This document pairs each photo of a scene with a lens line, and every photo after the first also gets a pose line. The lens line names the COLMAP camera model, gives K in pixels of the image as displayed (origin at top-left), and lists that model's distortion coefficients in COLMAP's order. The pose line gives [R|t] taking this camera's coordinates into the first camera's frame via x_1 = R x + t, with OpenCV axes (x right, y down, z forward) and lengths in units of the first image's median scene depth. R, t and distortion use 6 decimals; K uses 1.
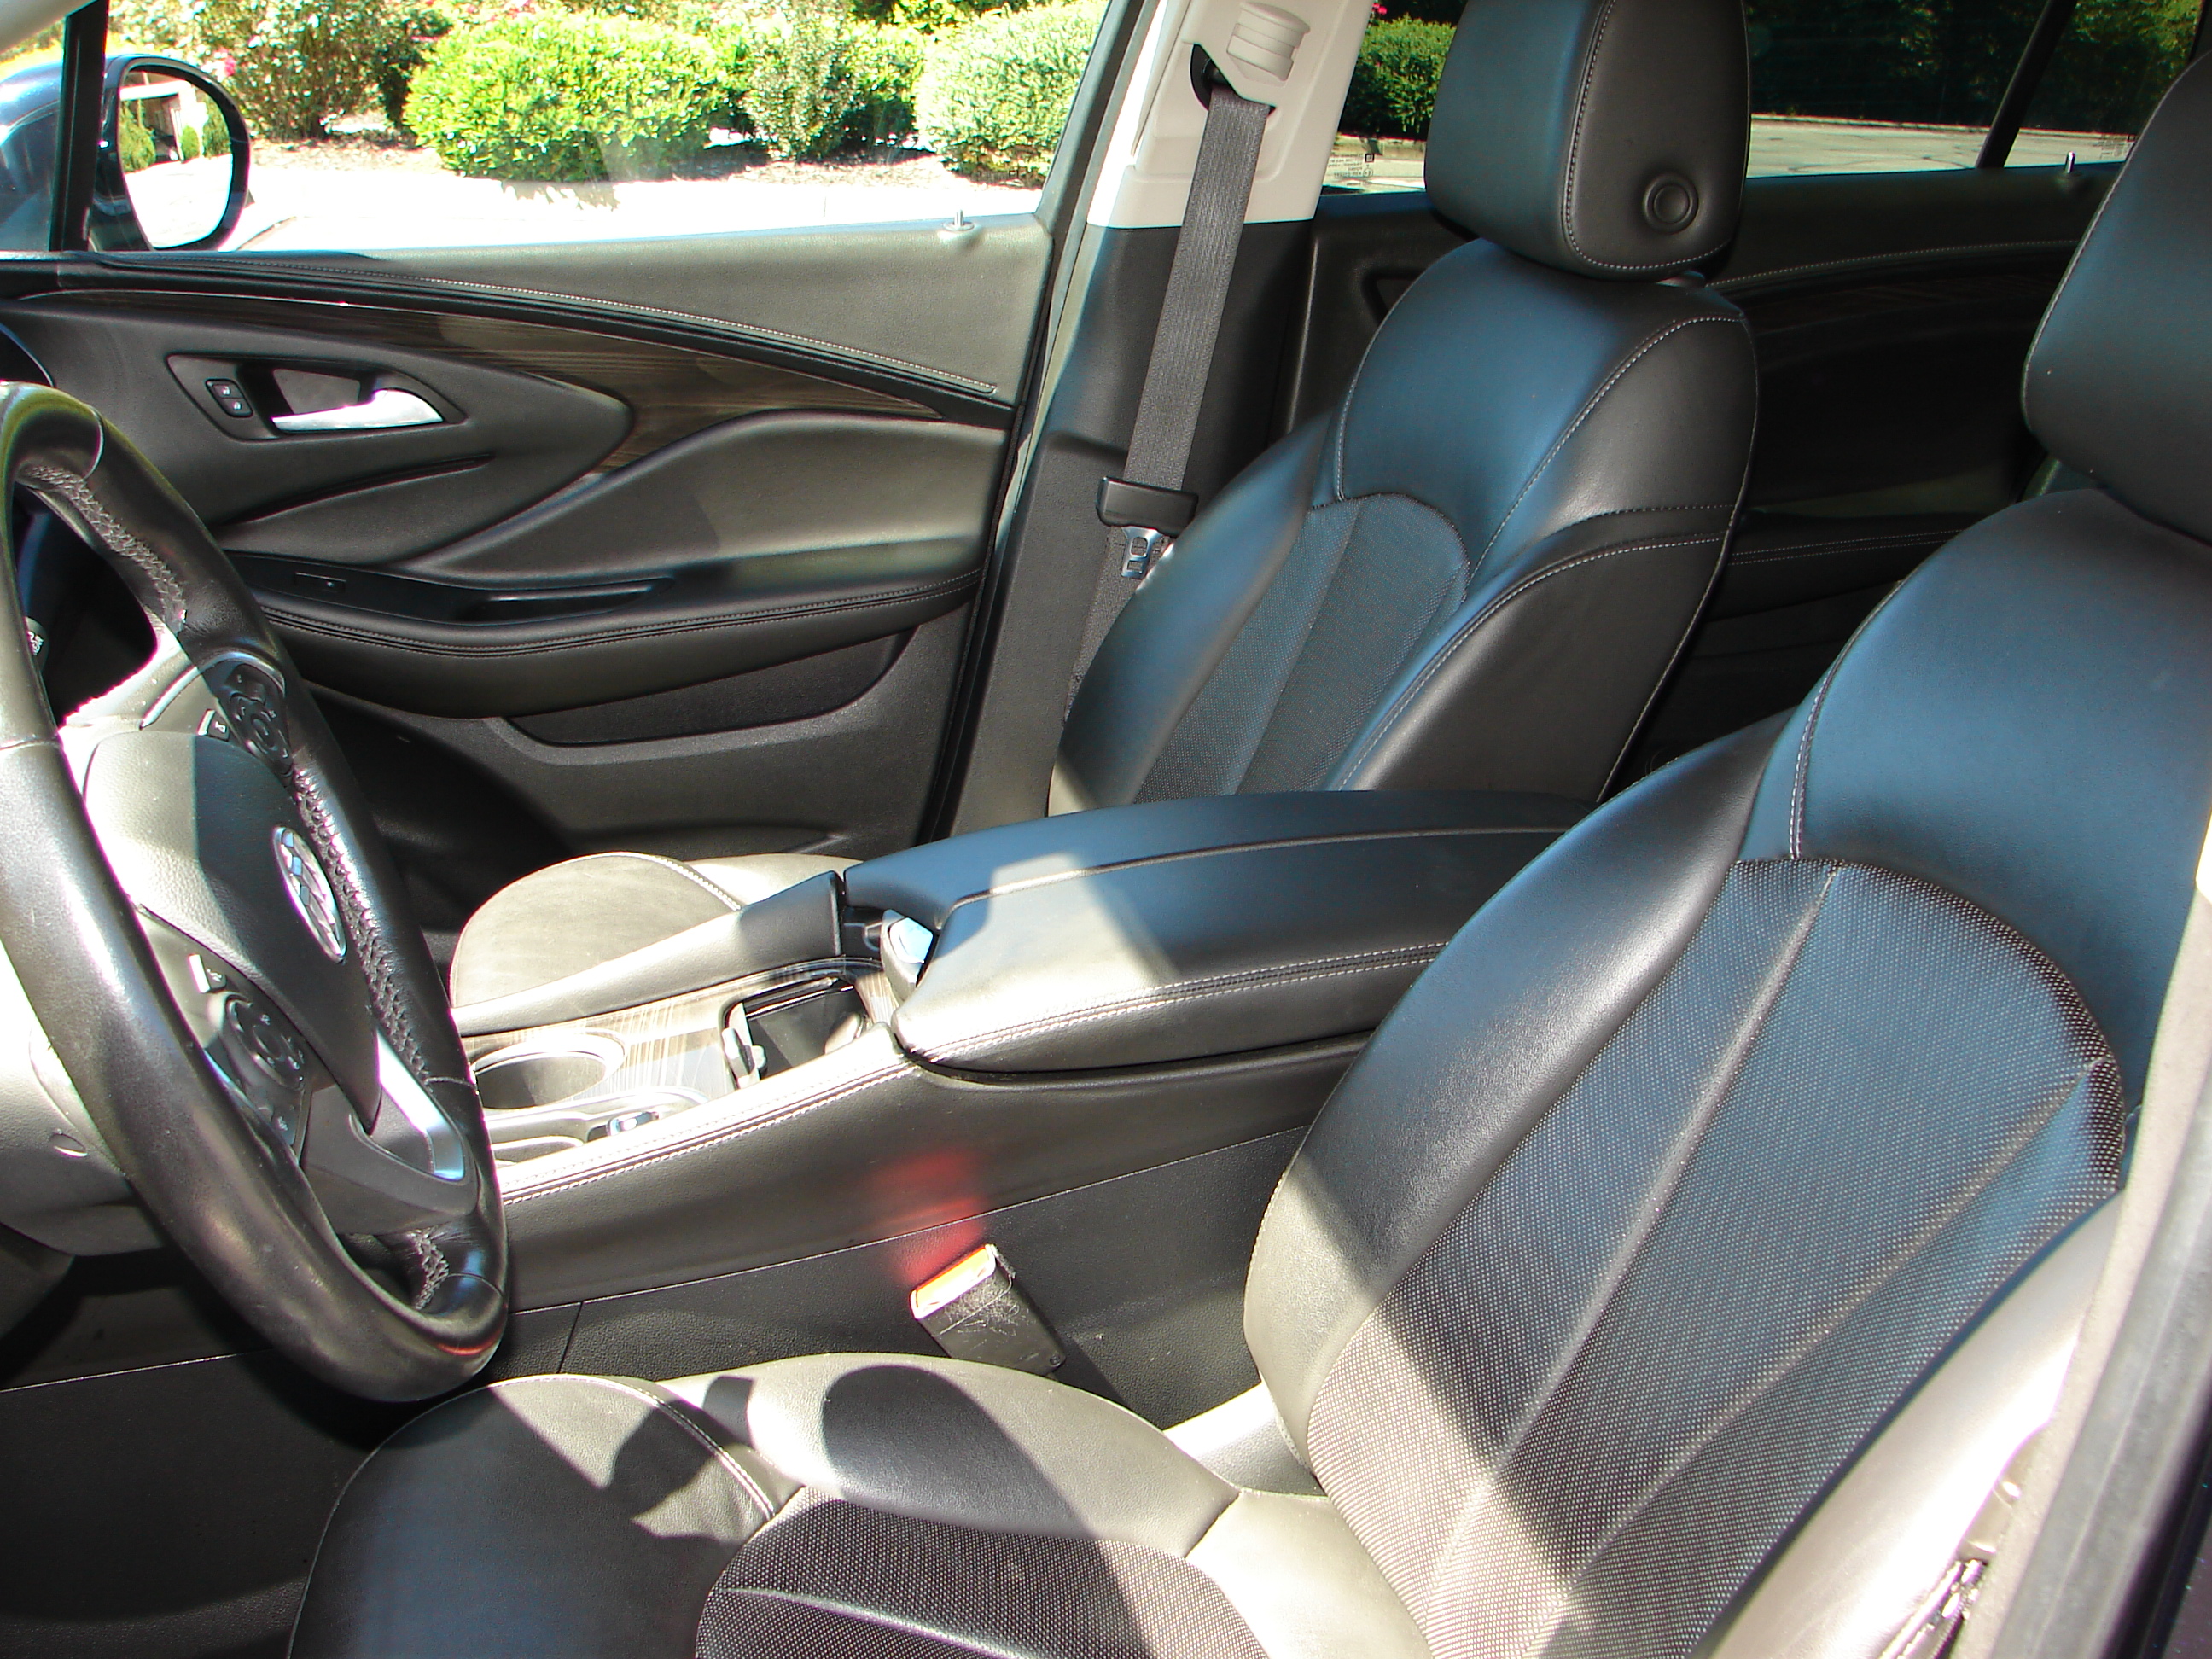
lens RADIAL K [[2708.7, 0, 1108.8], [0, 2708.7, 840.3], [0, 0, 1]] dist [-0.112429, 0.000000]
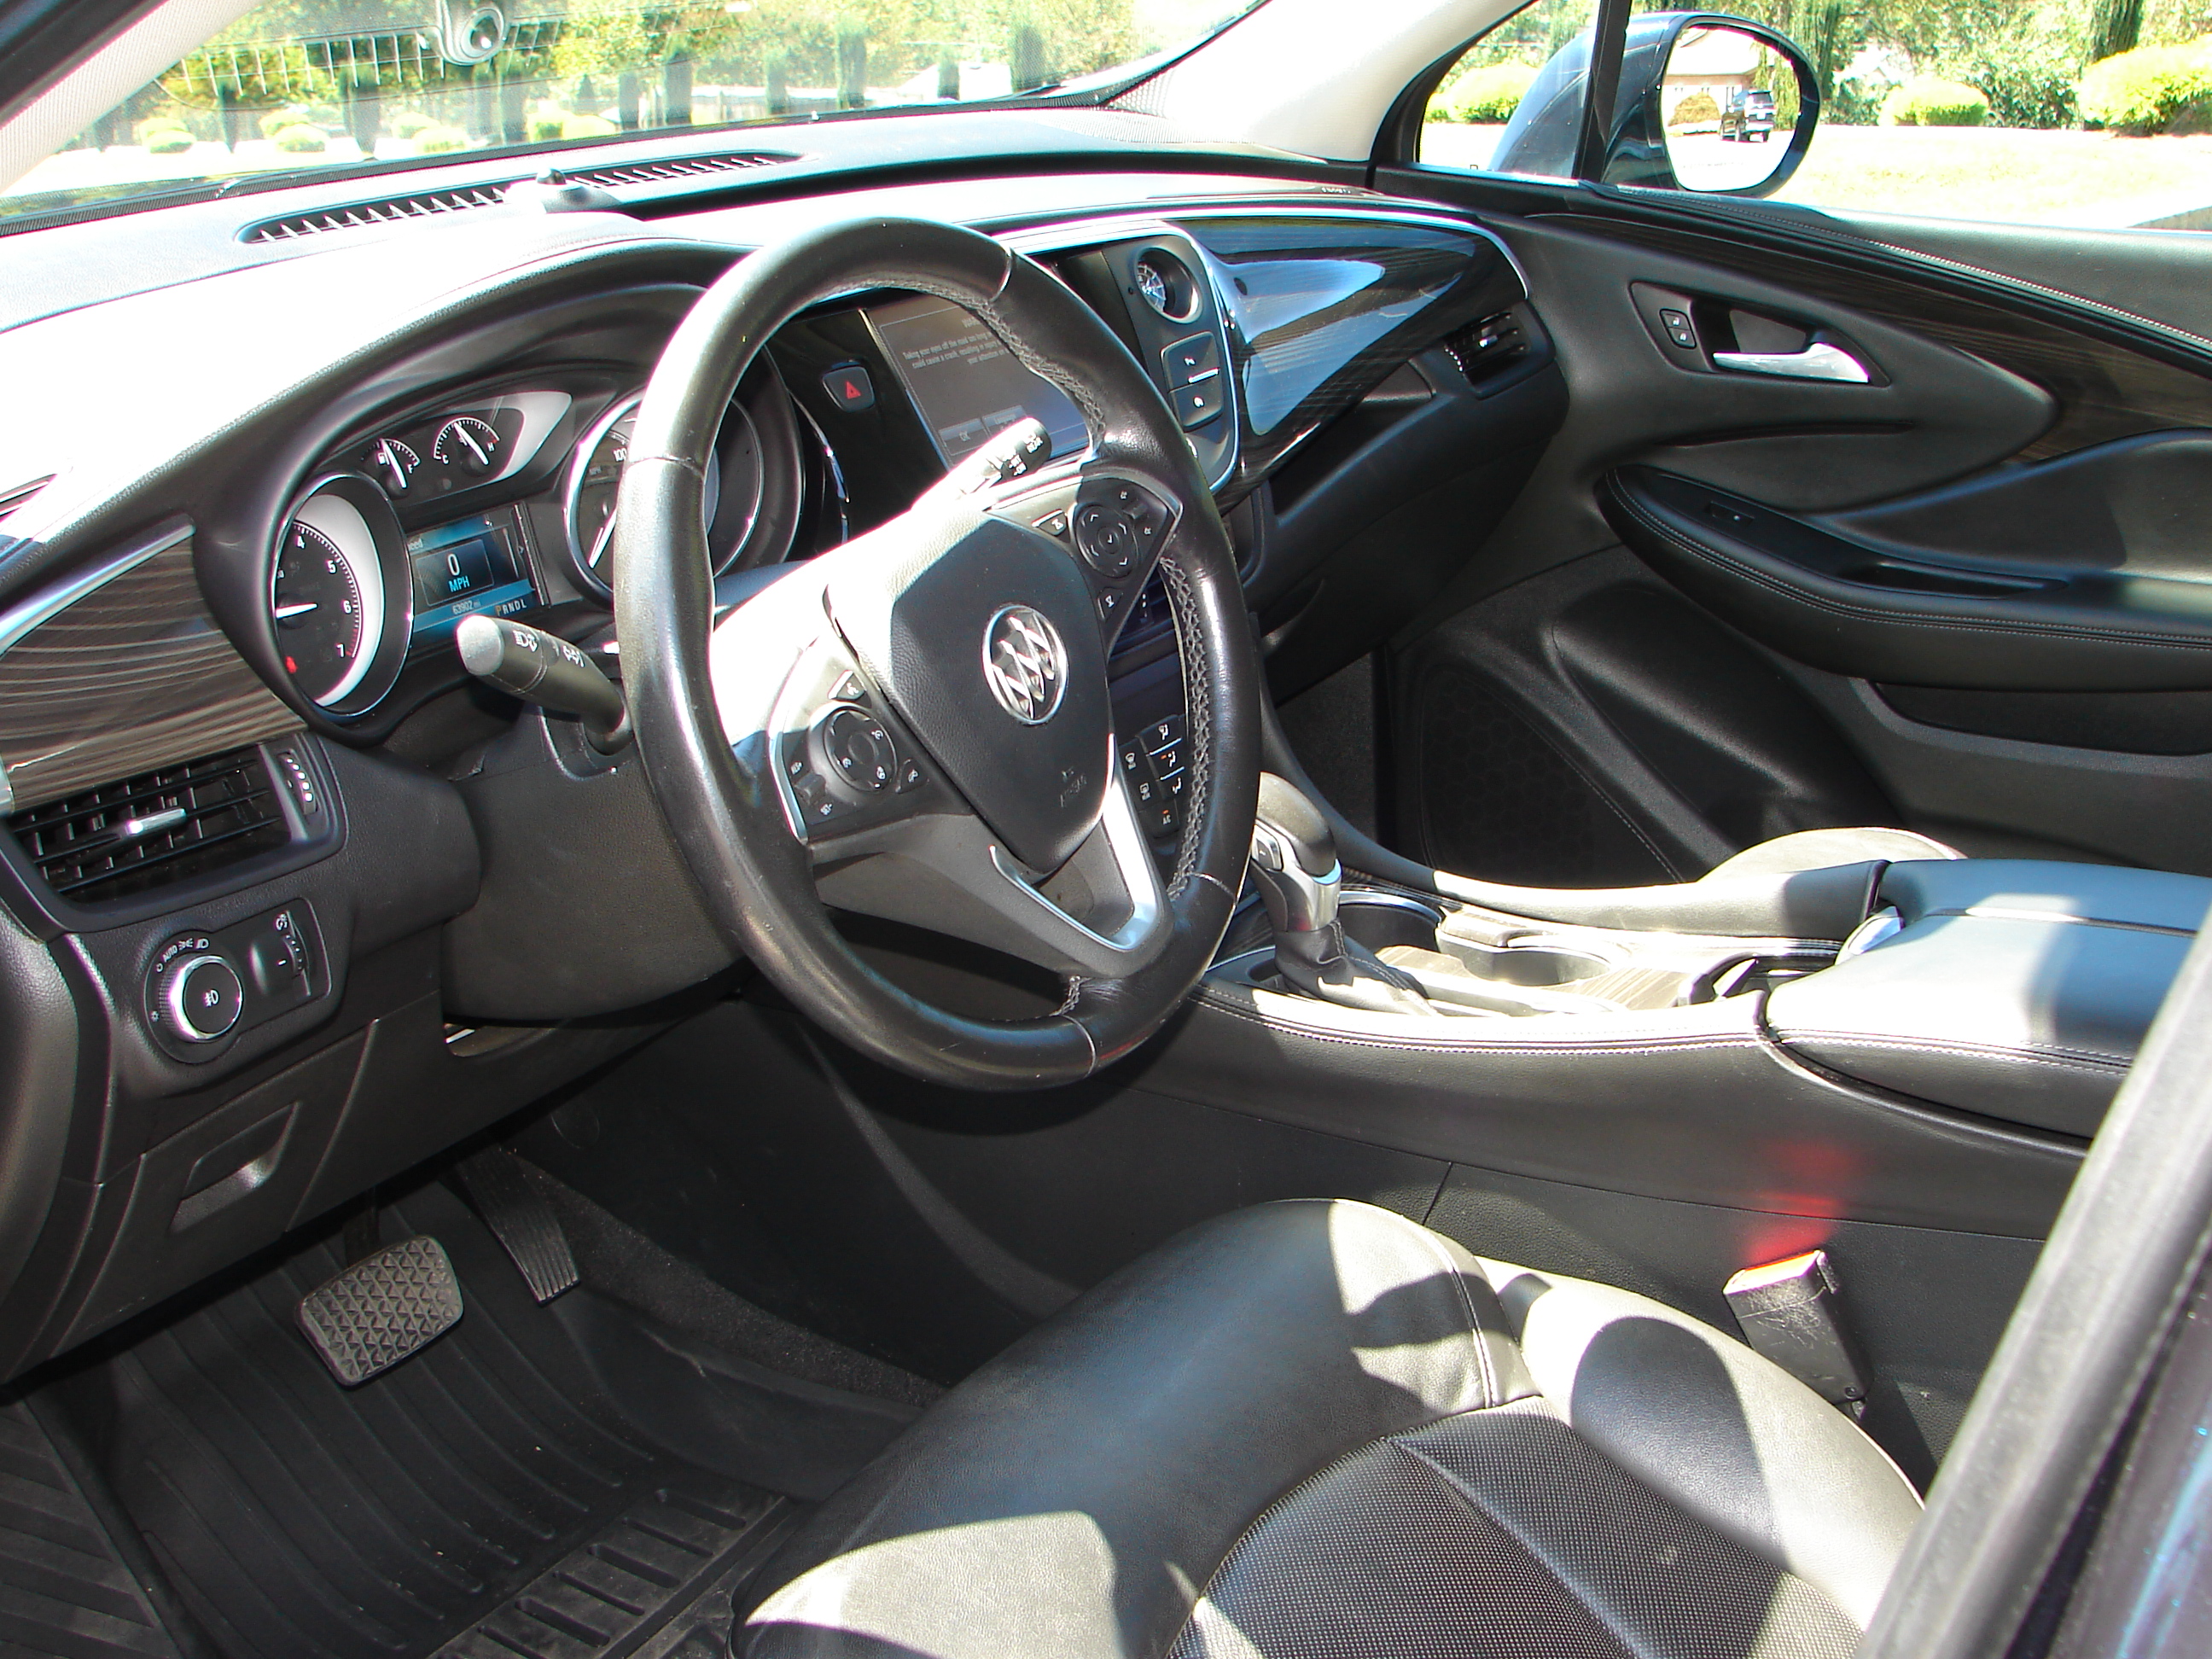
lens RADIAL K [[2708.7, 0, 1112.0], [0, 2708.7, 821.5], [0, 0, 1]] dist [-0.112429, 0.000000]
pose [[0.673346, 0.241059, -0.698924, 0.393091], [-0.248586, 0.964131, 0.093039, -0.023112], [0.696283, 0.111095, 0.709118, 0.119651]]
